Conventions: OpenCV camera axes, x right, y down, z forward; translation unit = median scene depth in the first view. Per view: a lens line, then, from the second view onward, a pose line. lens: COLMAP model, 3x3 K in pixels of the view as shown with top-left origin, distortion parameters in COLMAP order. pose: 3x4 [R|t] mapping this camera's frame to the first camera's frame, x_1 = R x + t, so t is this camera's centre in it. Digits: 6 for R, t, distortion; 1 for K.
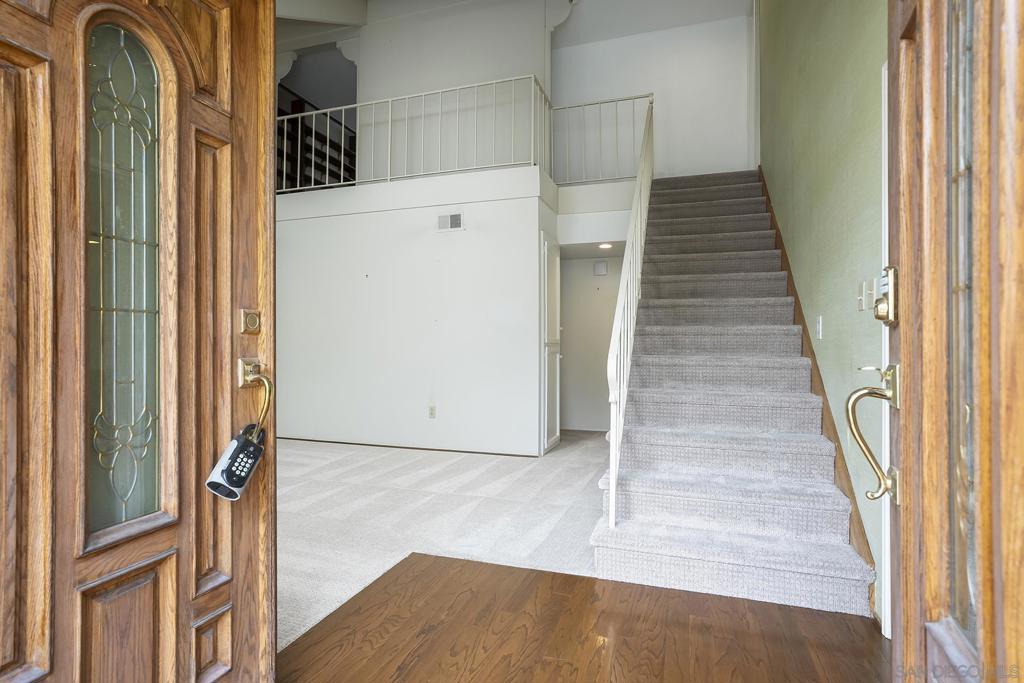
lens RADIAL K [[525.1, 0, 509.2], [0, 525.1, 352.0], [0, 0, 1]] dist [-0.003601, -0.000326]
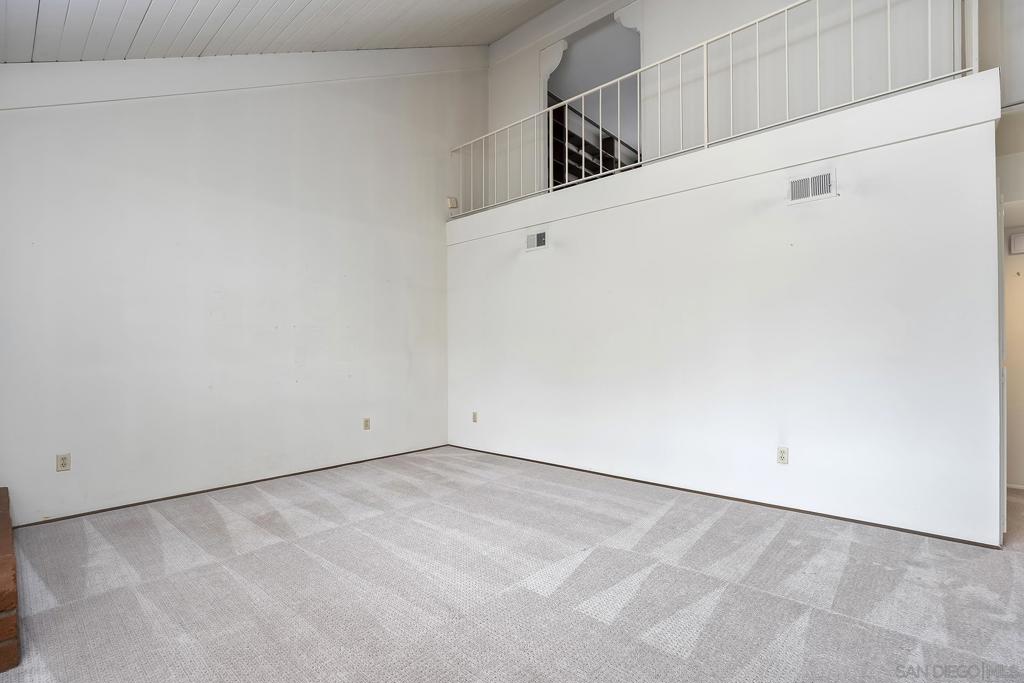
lens RADIAL K [[476.2, 0, 513.0], [0, 476.2, 350.2], [0, 0, 1]] dist [-0.030192, 0.014264]
pose [[0.921666, -0.016771, -0.387623, -0.213544], [0.012480, 0.999830, -0.013584, -0.022823], [0.387785, 0.007683, 0.921718, 0.242685]]
